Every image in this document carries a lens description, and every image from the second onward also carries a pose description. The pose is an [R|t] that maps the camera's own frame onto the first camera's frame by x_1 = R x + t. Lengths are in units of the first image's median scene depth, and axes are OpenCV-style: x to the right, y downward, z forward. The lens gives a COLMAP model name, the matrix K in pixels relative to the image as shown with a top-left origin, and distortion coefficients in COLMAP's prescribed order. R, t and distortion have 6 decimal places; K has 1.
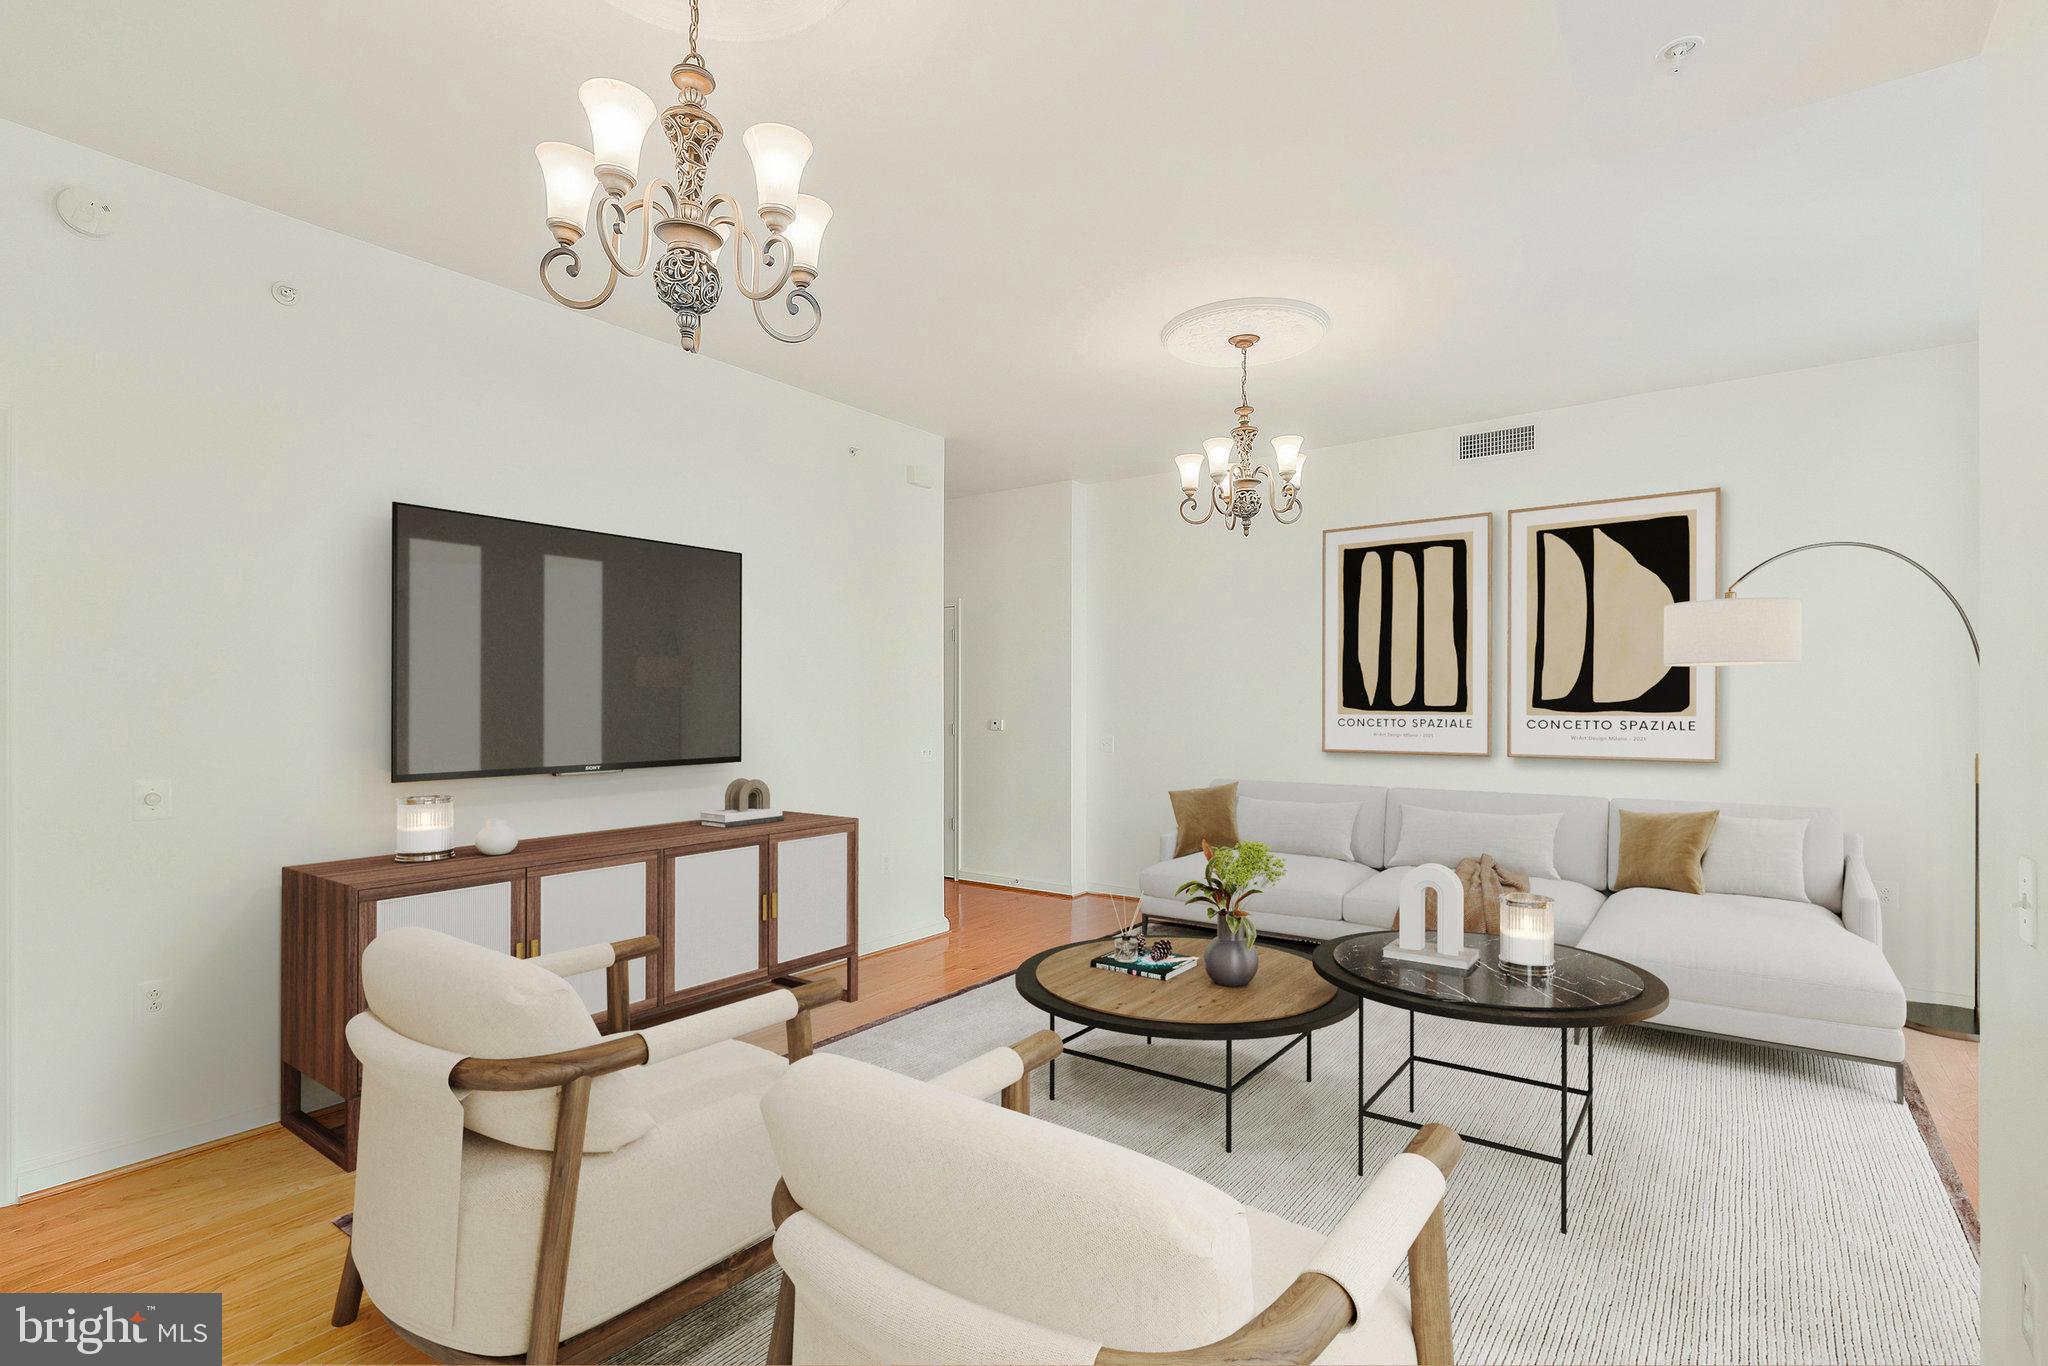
lens RADIAL K [[1035.4, 0, 964.4], [0, 1035.4, 685.9], [0, 0, 1]] dist [-0.029267, 0.000987]
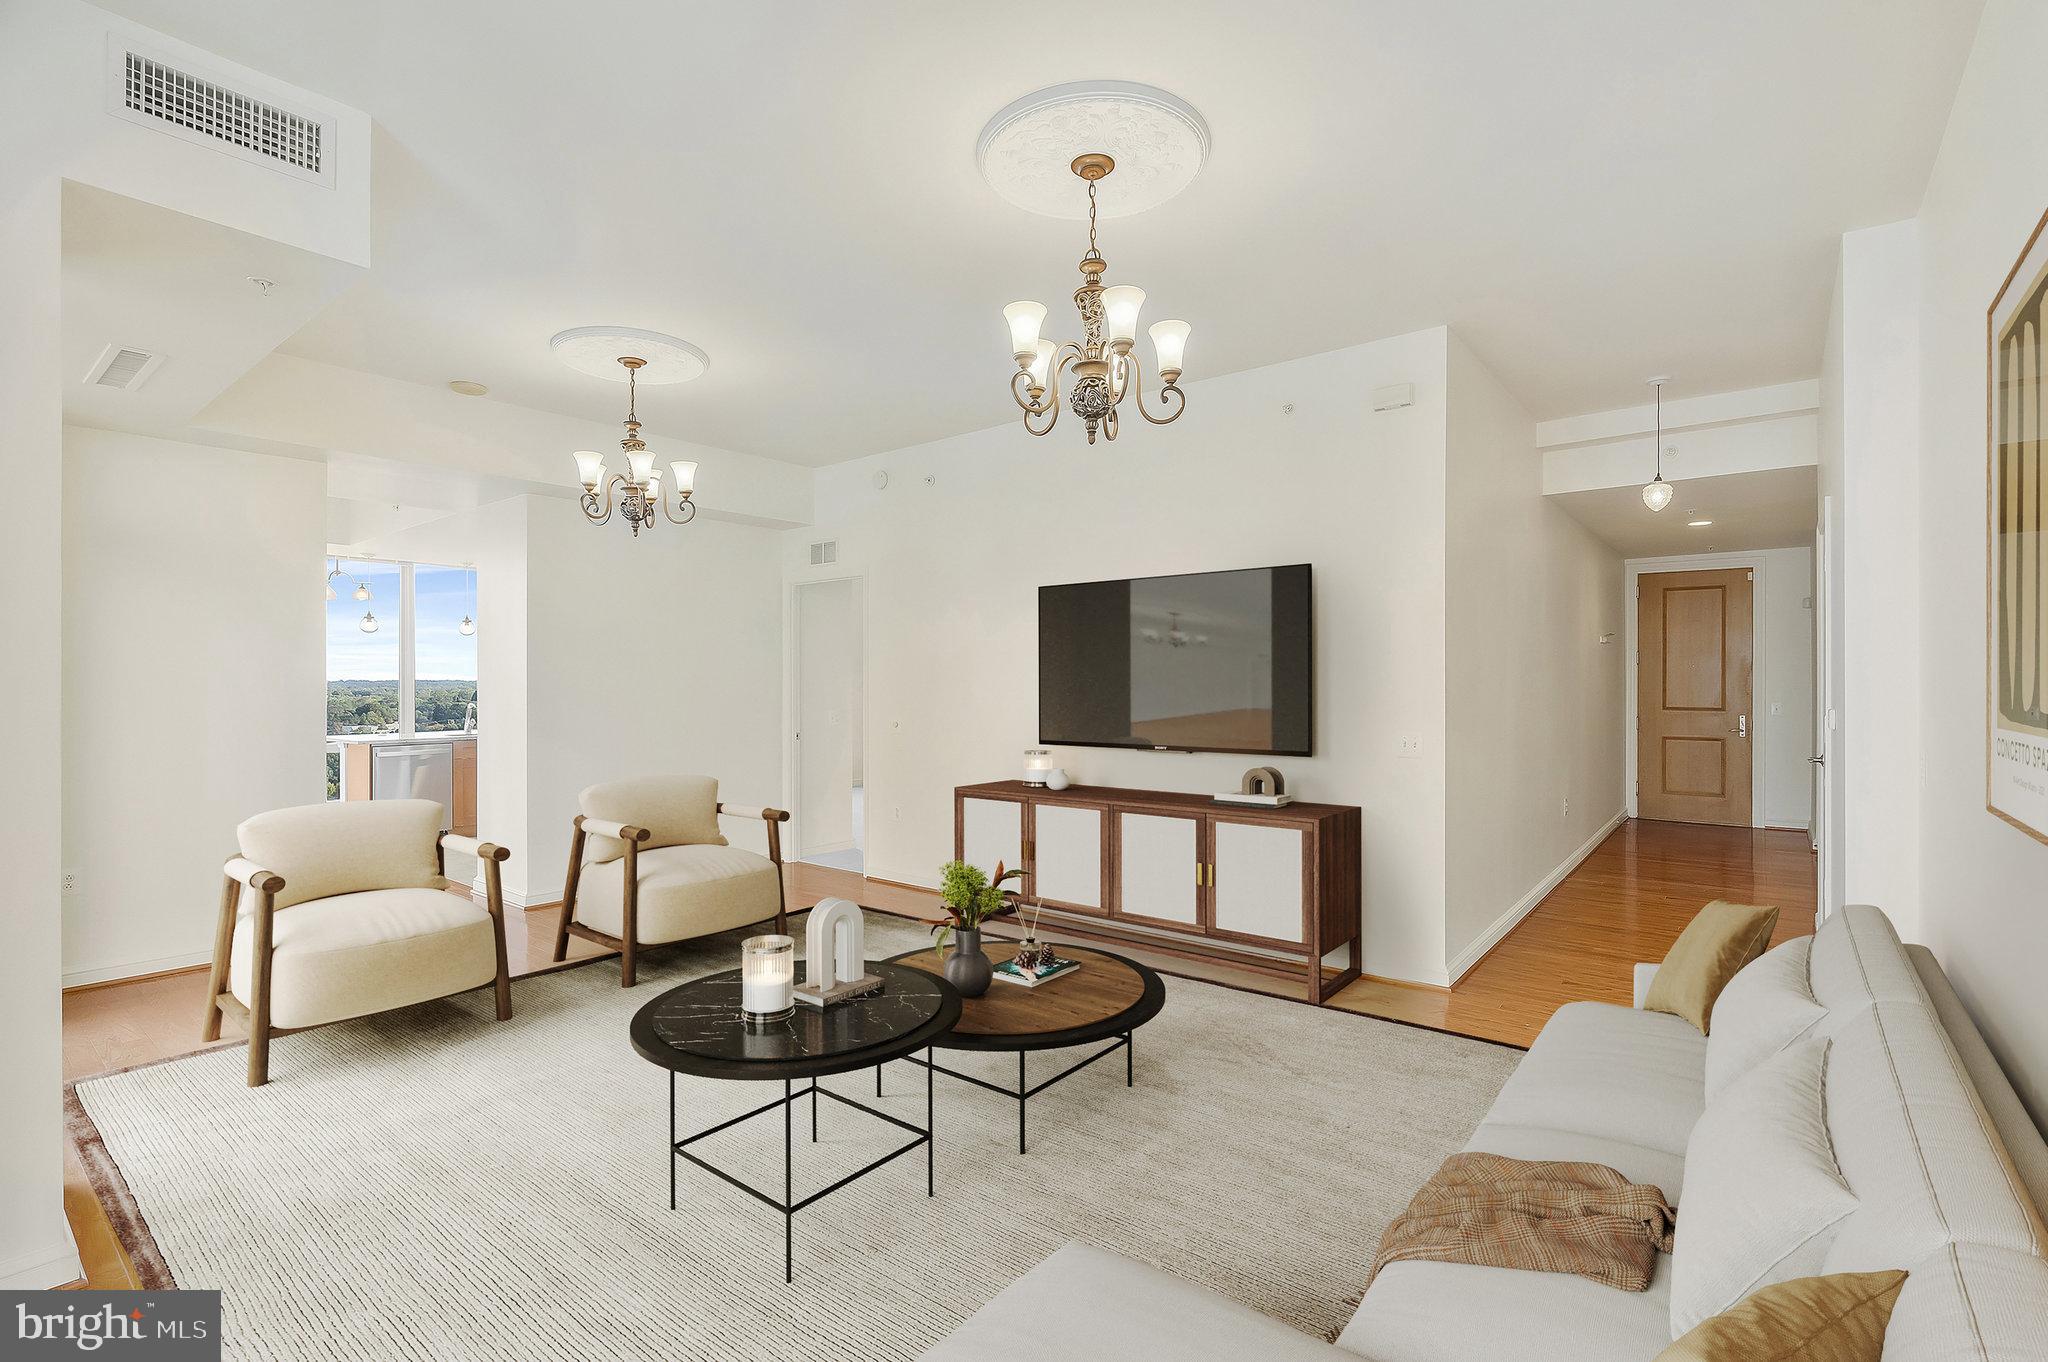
lens RADIAL K [[932.2, 0, 1024.0], [0, 932.2, 681.0], [0, 0, 1]] dist [-0.001010, -0.000725]
pose [[-0.024630, -0.007479, -0.999669, 0.675165], [0.011491, 0.999904, -0.007764, 0.000650], [0.999631, -0.011678, -0.024542, 0.640324]]
